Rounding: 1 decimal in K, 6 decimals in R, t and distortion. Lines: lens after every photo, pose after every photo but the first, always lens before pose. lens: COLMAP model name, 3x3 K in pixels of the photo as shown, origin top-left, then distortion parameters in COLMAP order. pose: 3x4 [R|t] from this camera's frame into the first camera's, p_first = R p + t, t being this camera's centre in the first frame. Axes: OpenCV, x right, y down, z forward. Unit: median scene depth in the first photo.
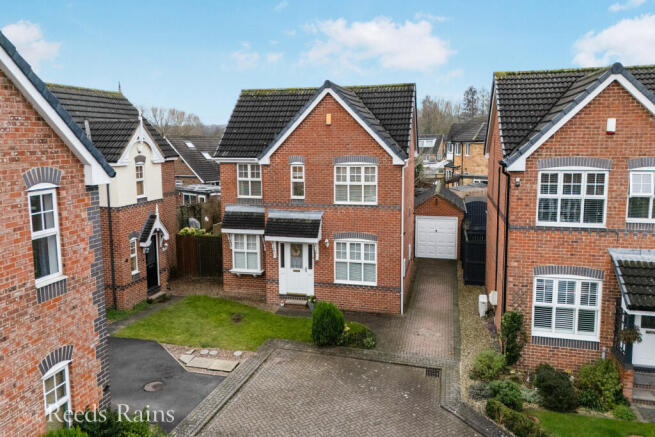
lens RADIAL K [[573.1, 0, 350.2], [0, 573.1, 217.5], [0, 0, 1]] dist [0.047633, -0.015394]
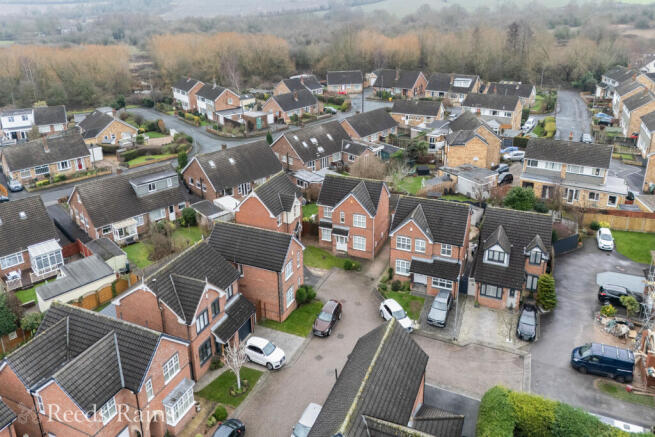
lens RADIAL K [[563.7, 0, 327.5], [0, 563.7, 210.3], [0, 0, 1]] dist [0.059286, -0.004443]
pose [[0.985898, 0.060429, -0.156053, 0.409998], [-0.024661, 0.974807, 0.221681, -1.040873], [0.165518, -0.214706, 0.962551, -2.677589]]
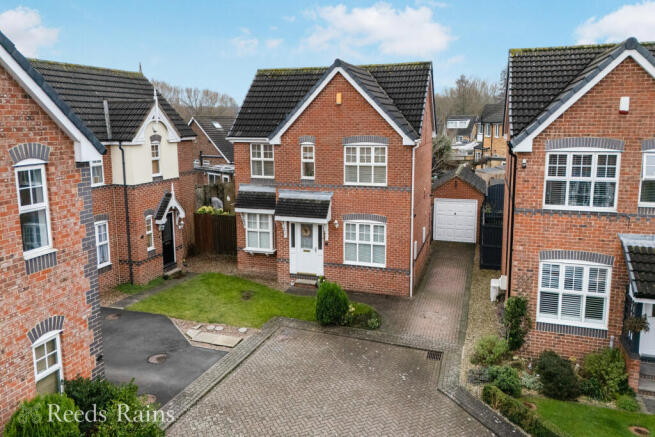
lens RADIAL K [[574.4, 0, 335.9], [0, 574.4, 218.2], [0, 0, 1]] dist [0.051120, -0.017323]
pose [[0.996601, 0.016375, -0.080732, 0.049503], [-0.013738, 0.999357, 0.033106, 0.002221], [0.081222, -0.031885, 0.996186, 0.003388]]
